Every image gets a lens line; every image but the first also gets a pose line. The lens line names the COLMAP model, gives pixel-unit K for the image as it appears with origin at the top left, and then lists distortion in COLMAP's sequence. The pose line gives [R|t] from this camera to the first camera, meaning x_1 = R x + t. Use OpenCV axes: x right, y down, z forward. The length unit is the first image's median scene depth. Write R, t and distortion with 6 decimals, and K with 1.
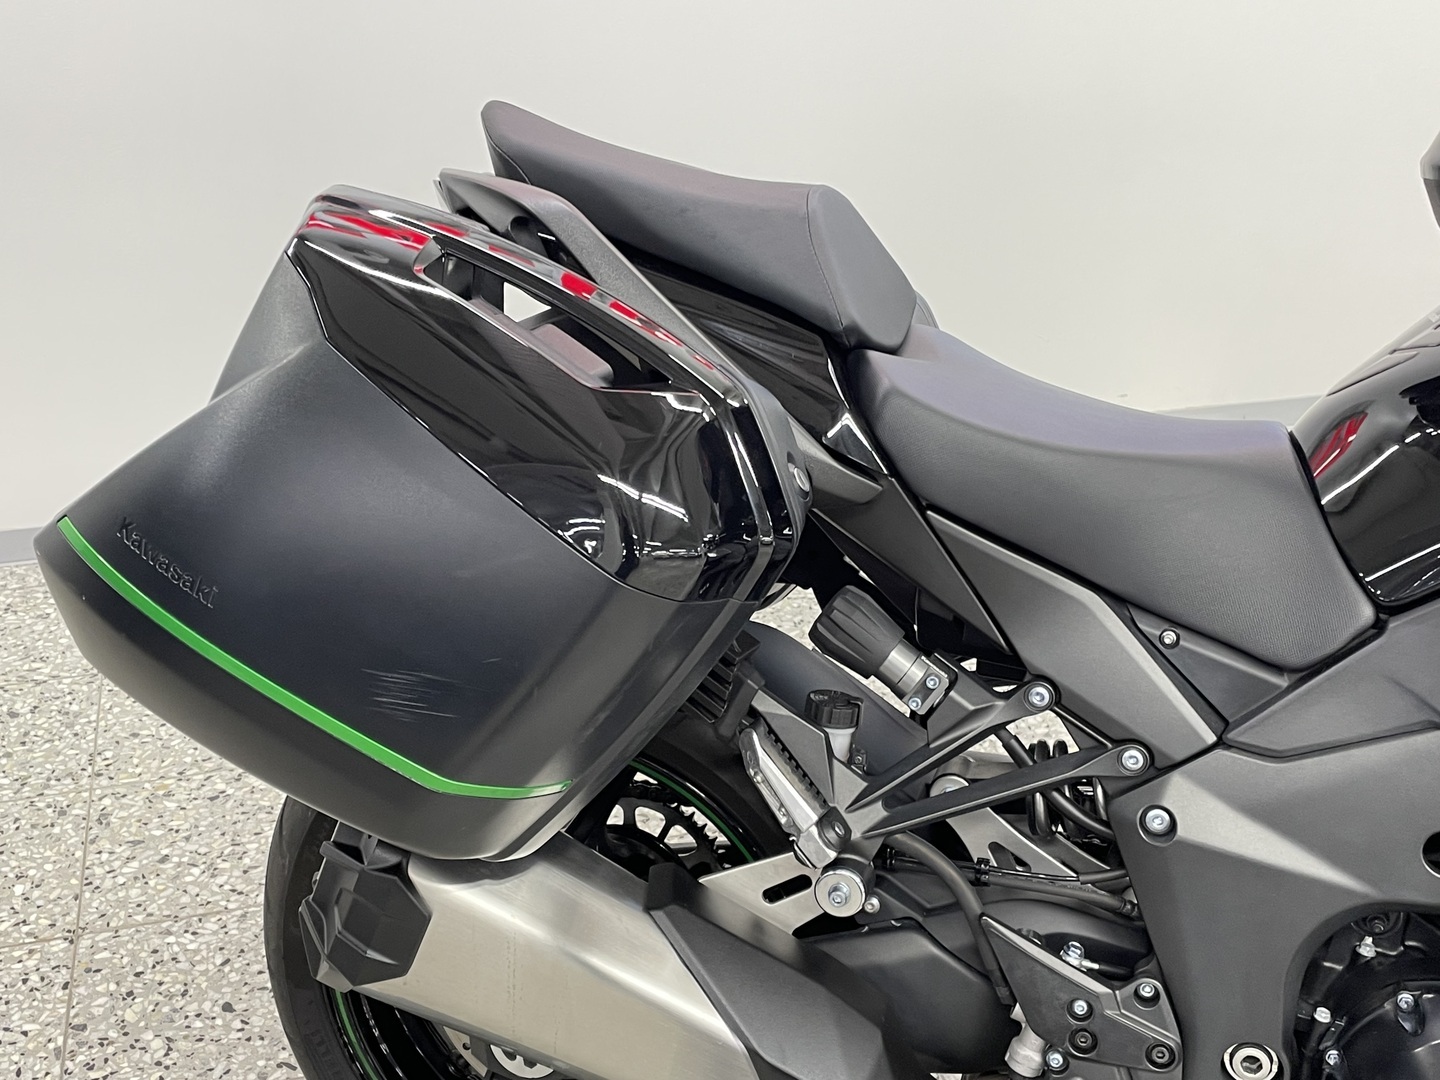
lens RADIAL K [[1687.9, 0, 720.0], [0, 1687.9, 540.0], [0, 0, 1]] dist [0.121430, -0.209005]
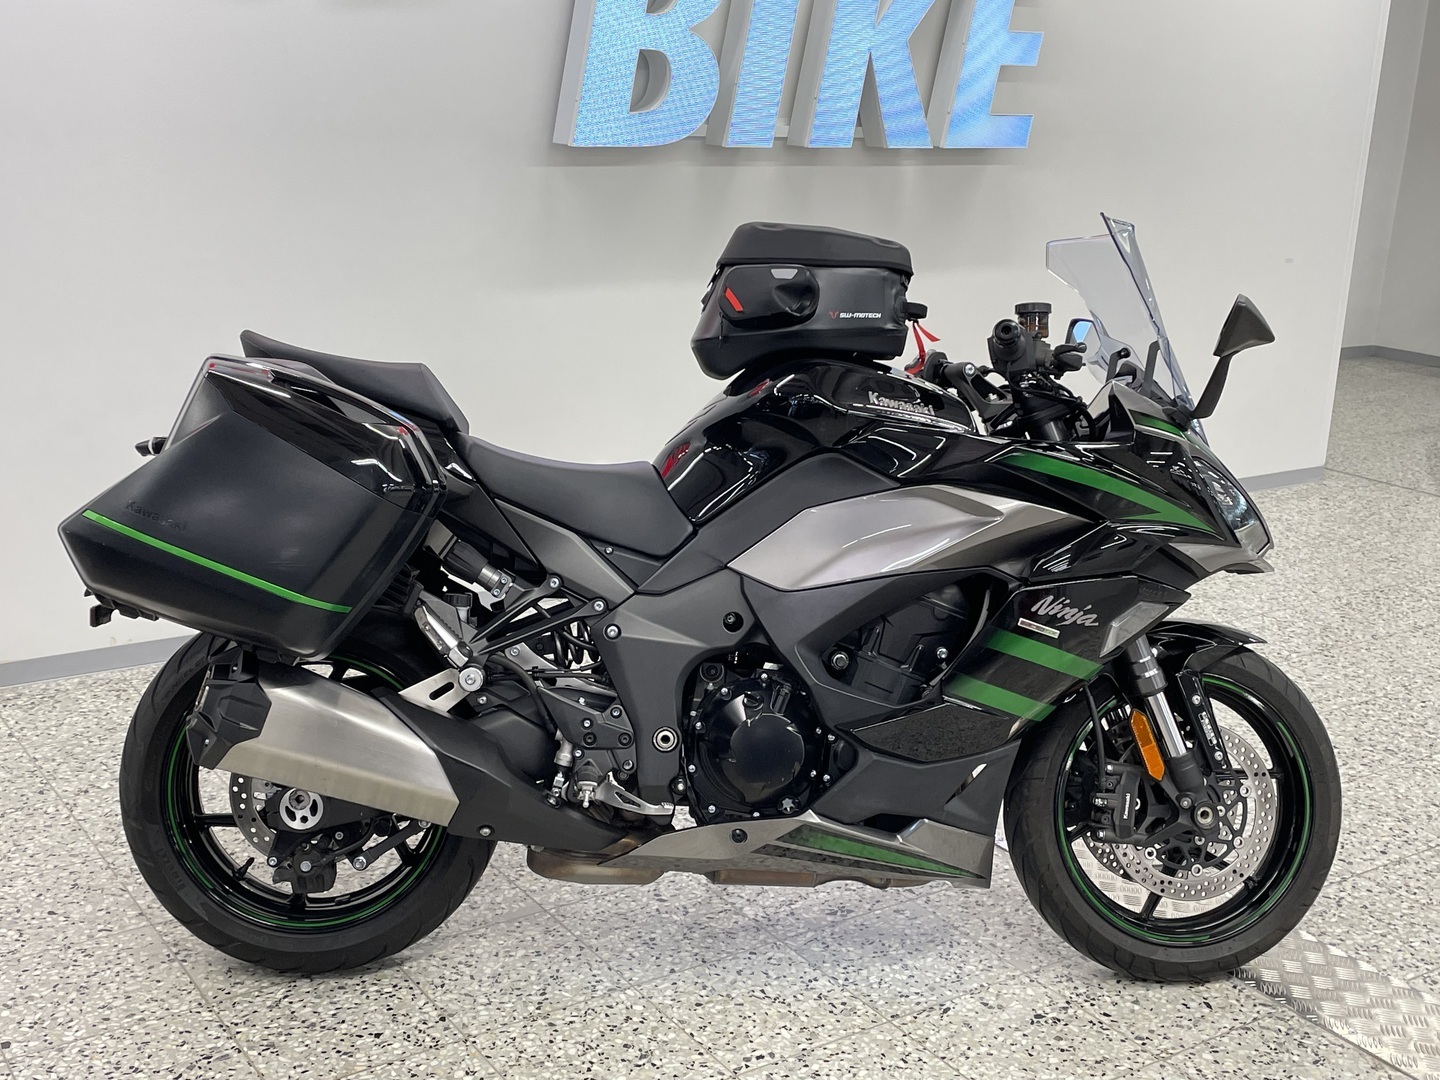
lens RADIAL K [[1687.9, 0, 720.0], [0, 1687.9, 540.0], [0, 0, 1]] dist [0.121430, -0.209005]
pose [[0.944943, -0.060319, 0.321628, -0.297705], [0.121195, 0.977480, -0.172754, 0.434555], [-0.303965, 0.202223, 0.930973, -1.064320]]
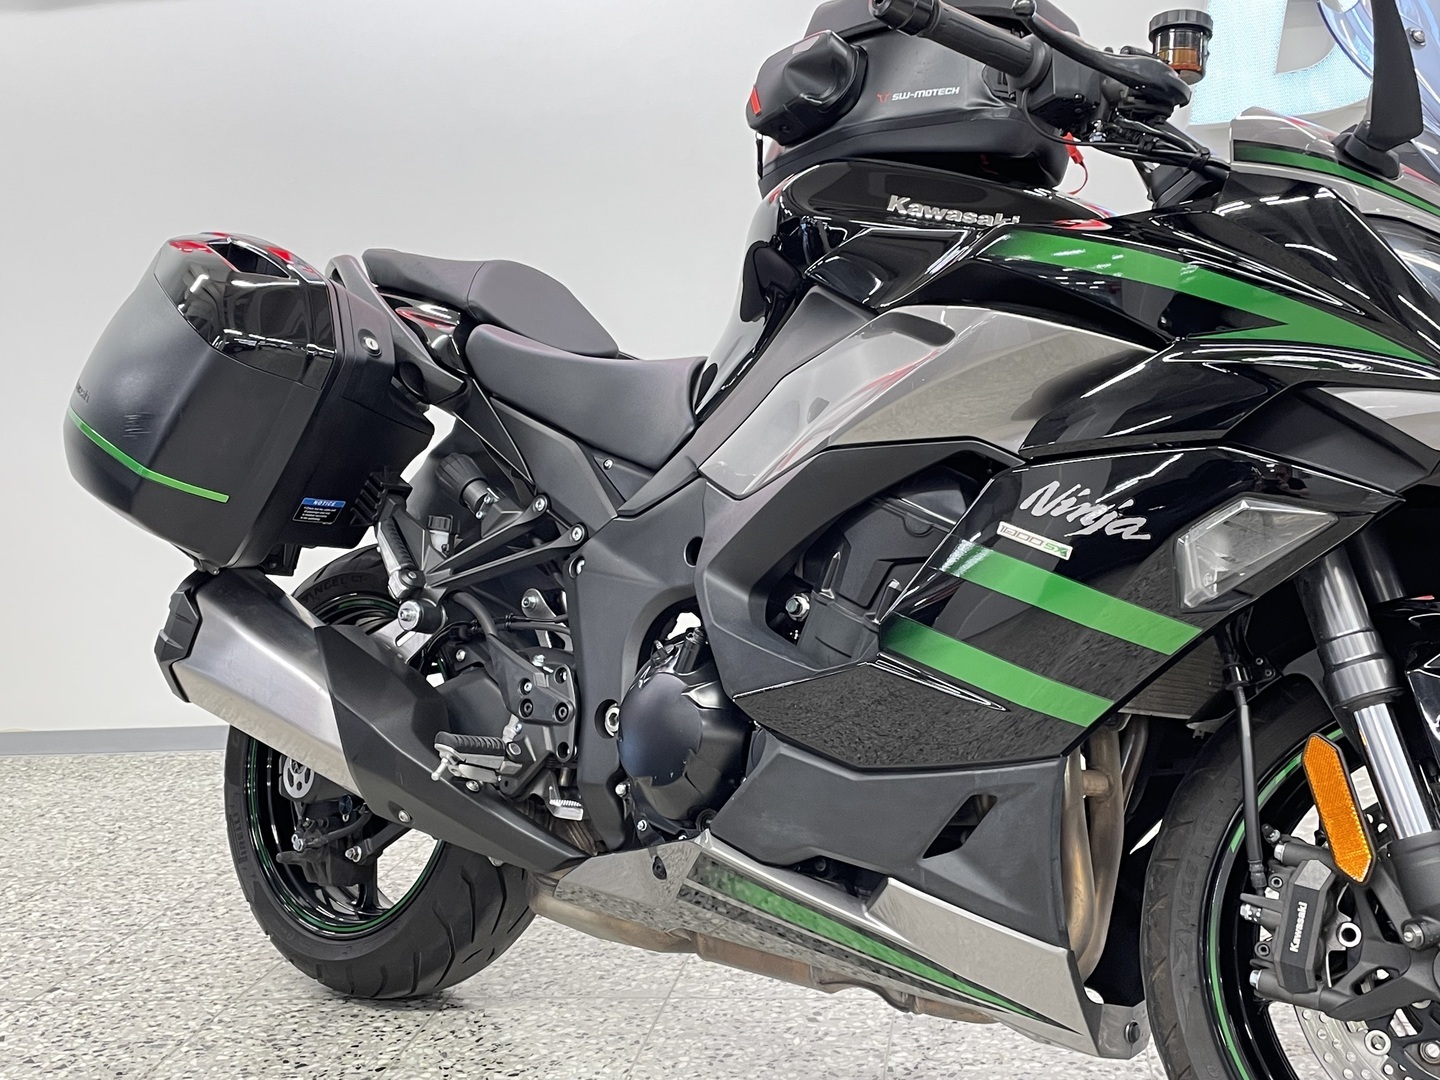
lens RADIAL K [[1687.9, 0, 720.0], [0, 1687.9, 540.0], [0, 0, 1]] dist [0.121430, -0.209005]
pose [[0.908996, -0.021275, -0.416262, 1.017230], [-0.129987, 0.934418, -0.331611, 0.637802], [0.396018, 0.355542, 0.846617, -0.287485]]
